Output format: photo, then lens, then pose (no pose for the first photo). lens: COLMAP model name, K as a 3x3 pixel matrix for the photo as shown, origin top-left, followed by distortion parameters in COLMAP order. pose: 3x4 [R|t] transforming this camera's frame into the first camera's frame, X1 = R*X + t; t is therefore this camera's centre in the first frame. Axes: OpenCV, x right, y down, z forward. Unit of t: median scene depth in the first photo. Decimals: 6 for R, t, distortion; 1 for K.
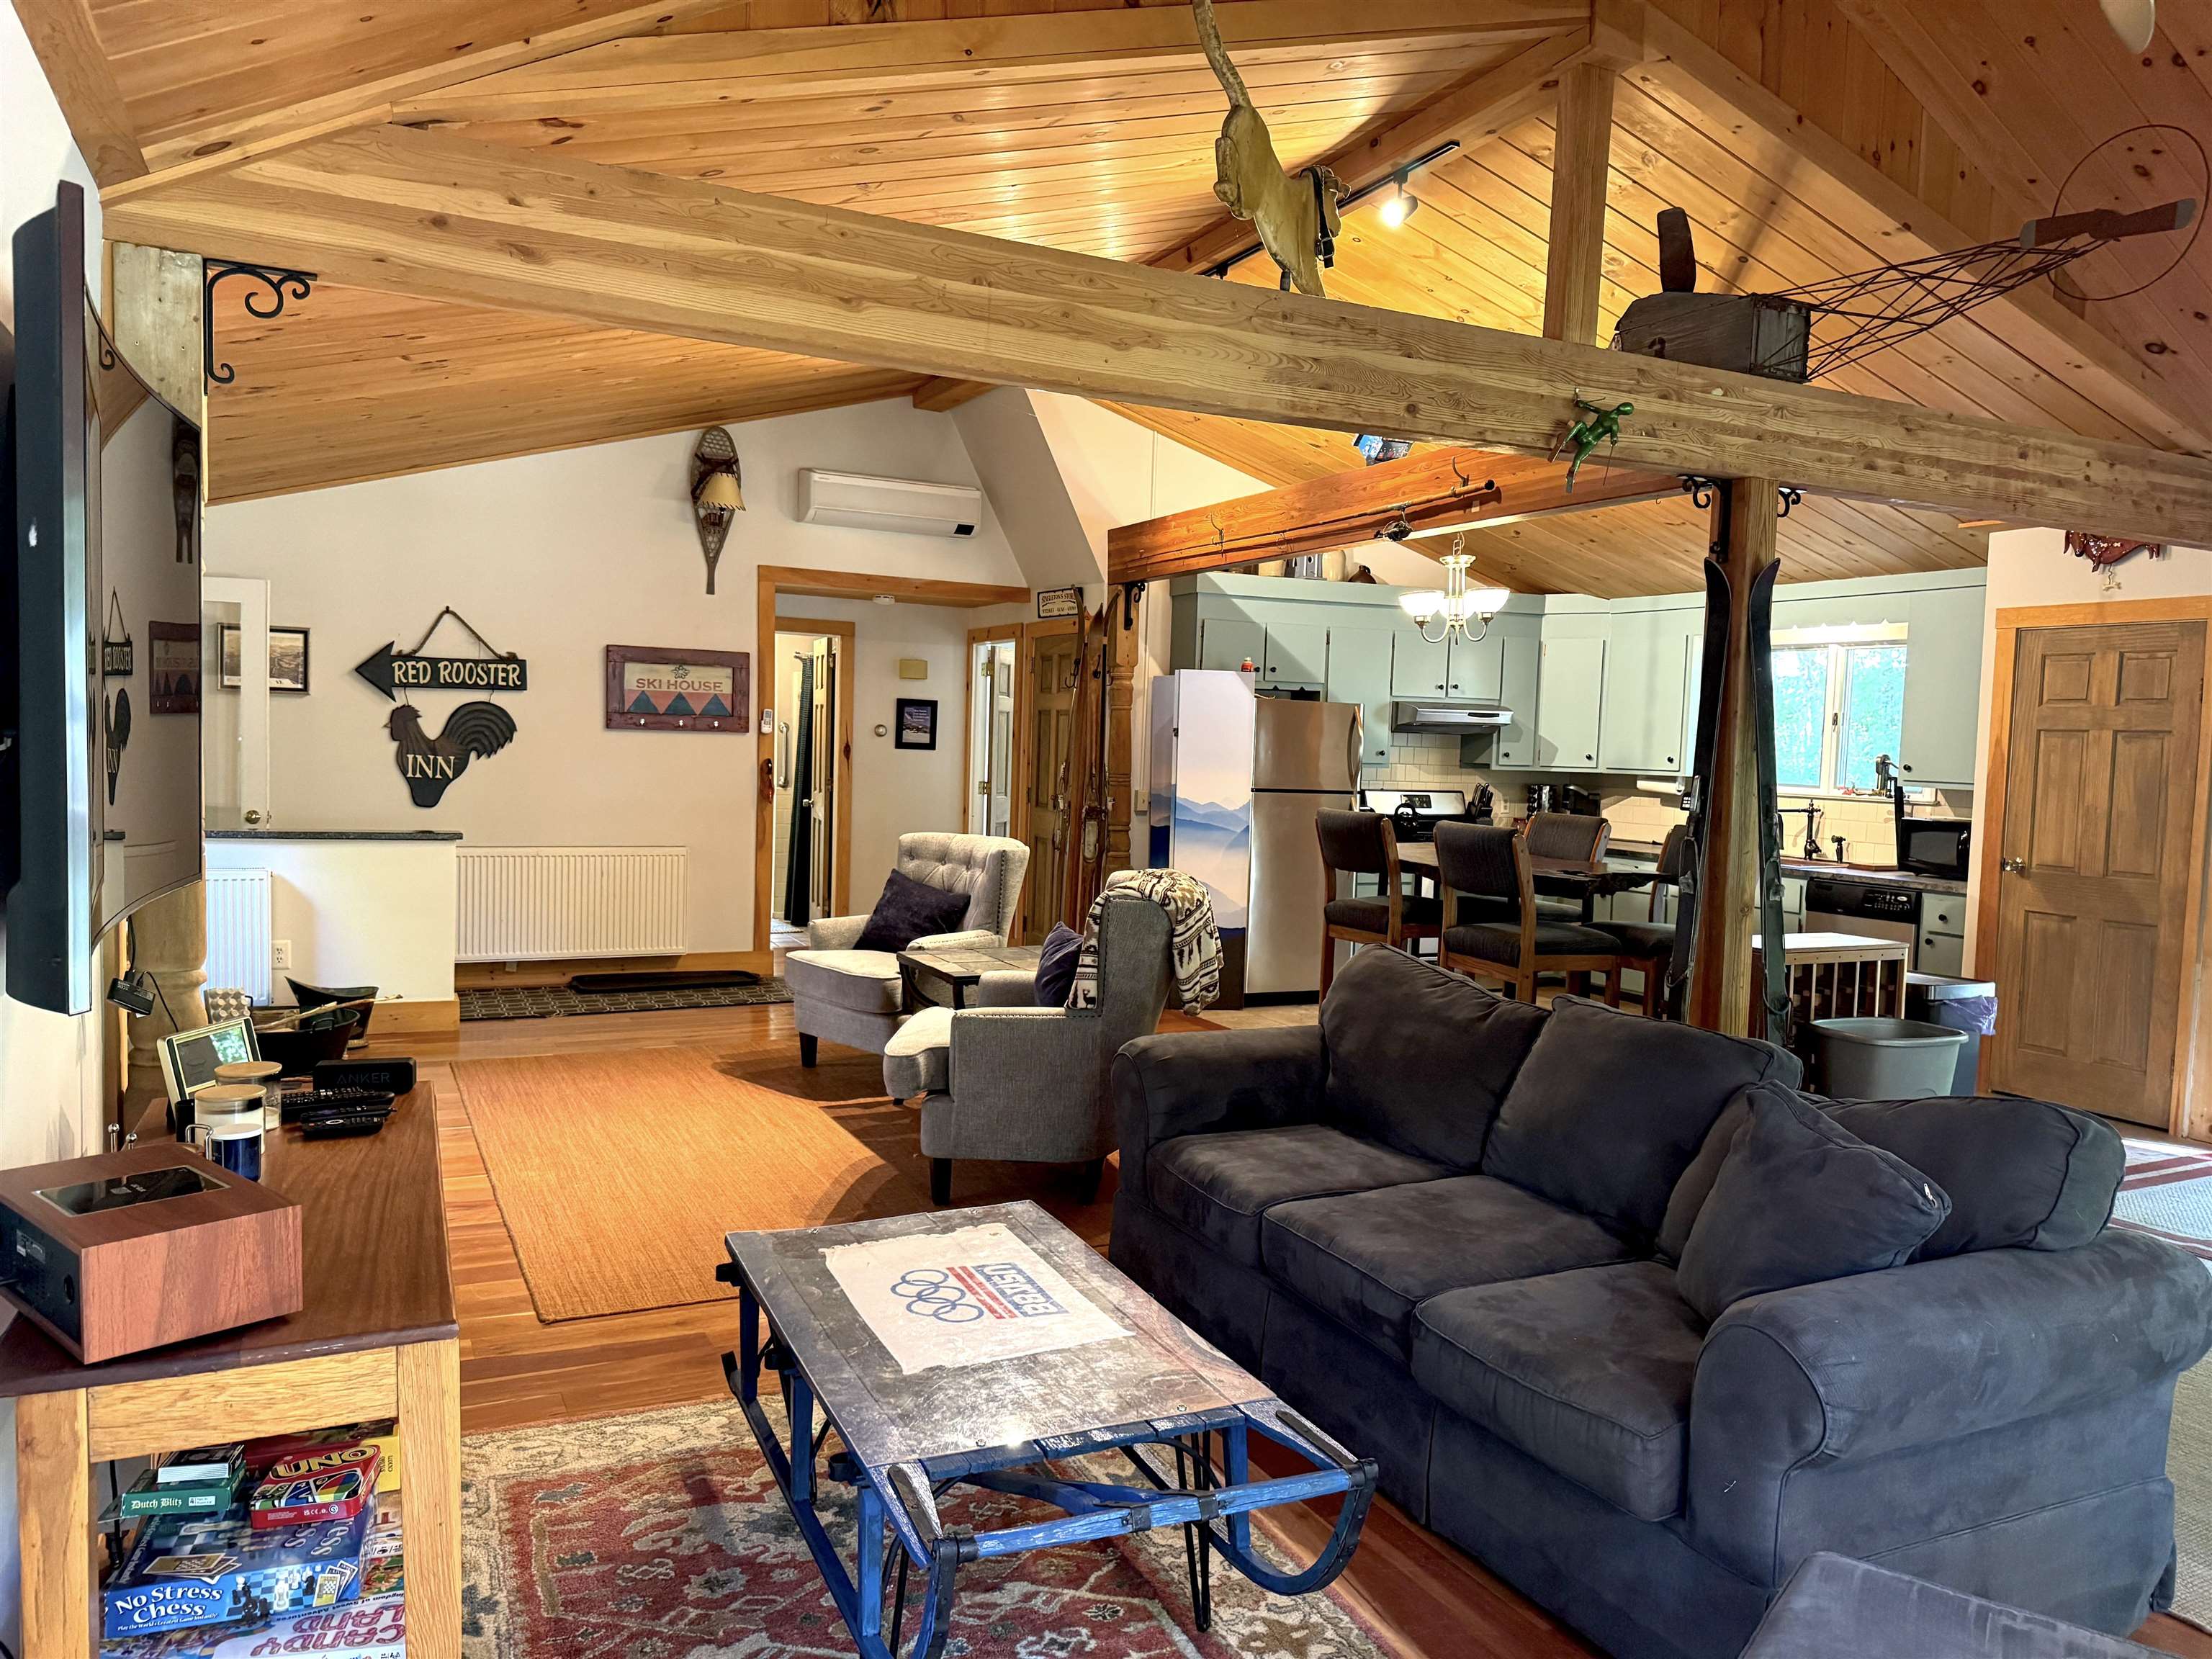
lens RADIAL K [[1545.1, 0, 1112.4], [0, 1545.1, 835.4], [0, 0, 1]] dist [0.047829, -0.008961]
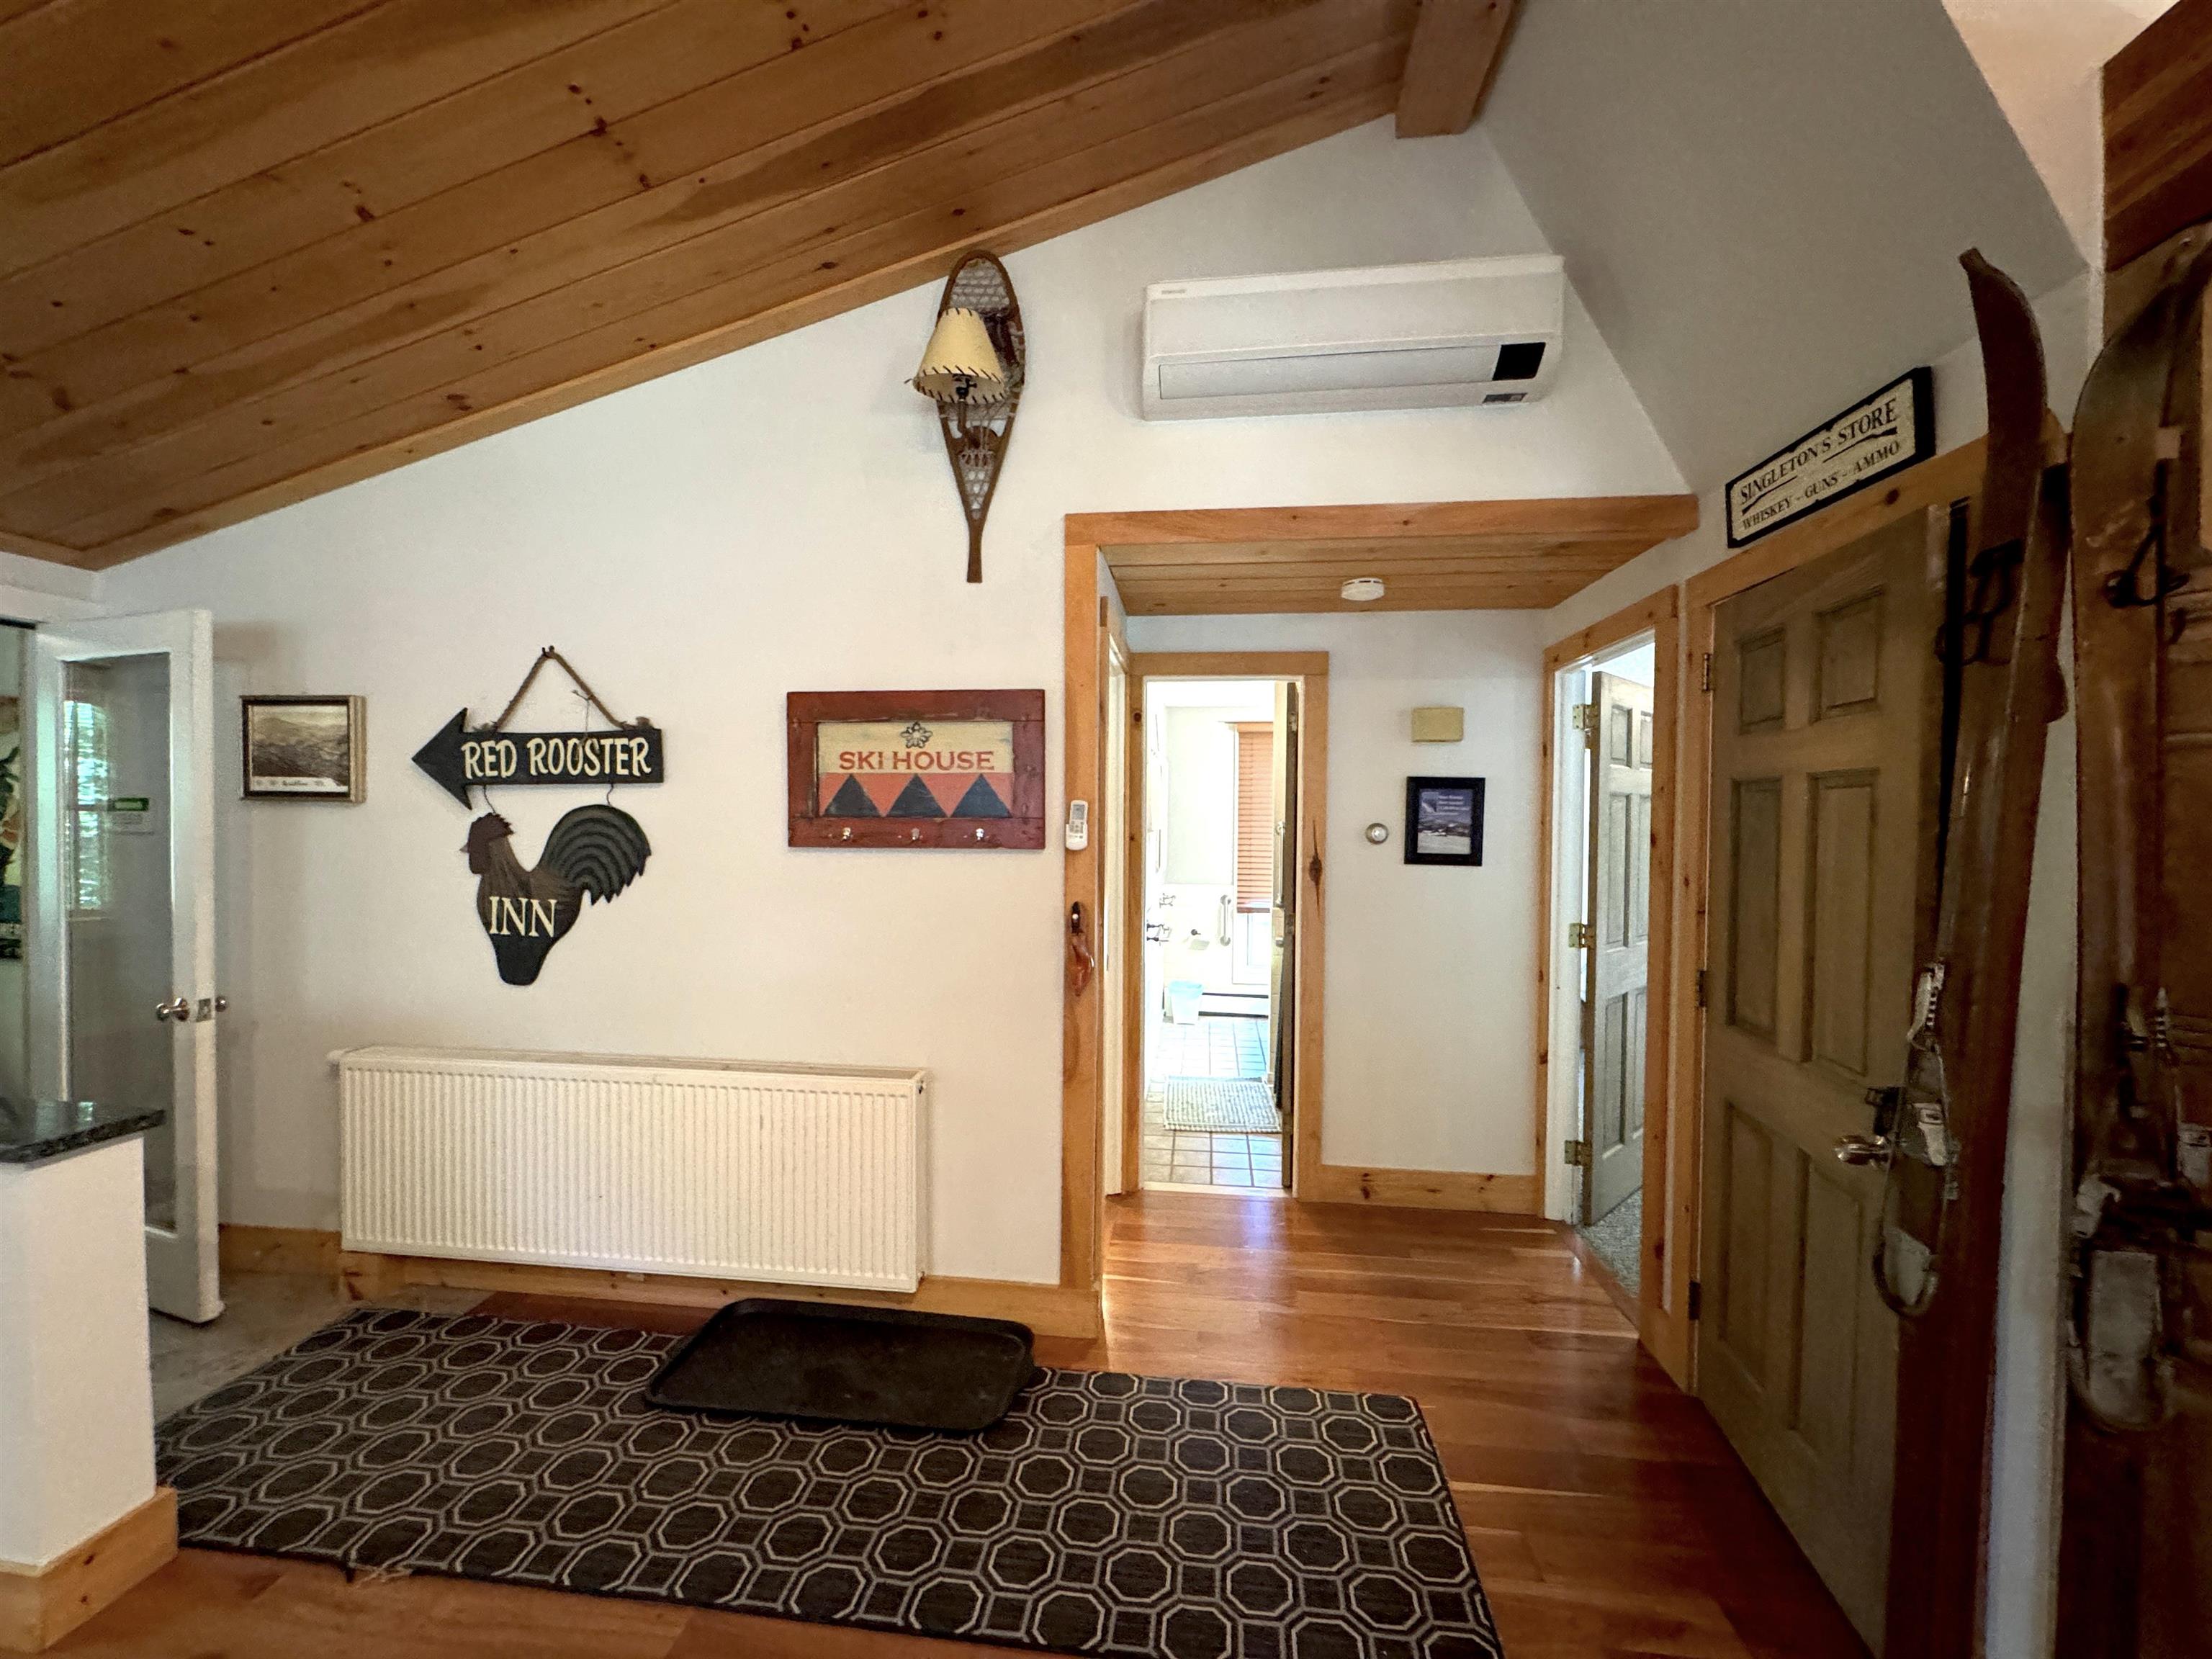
lens RADIAL K [[883.6, 0, 1106.6], [0, 883.6, 834.4], [0, 0, 1]] dist [-0.002657, -0.000411]
pose [[0.836459, -0.014012, -0.547851, -0.063646], [-0.015312, 0.998685, -0.048920, -0.058973], [0.547816, 0.049308, 0.835145, 0.794427]]
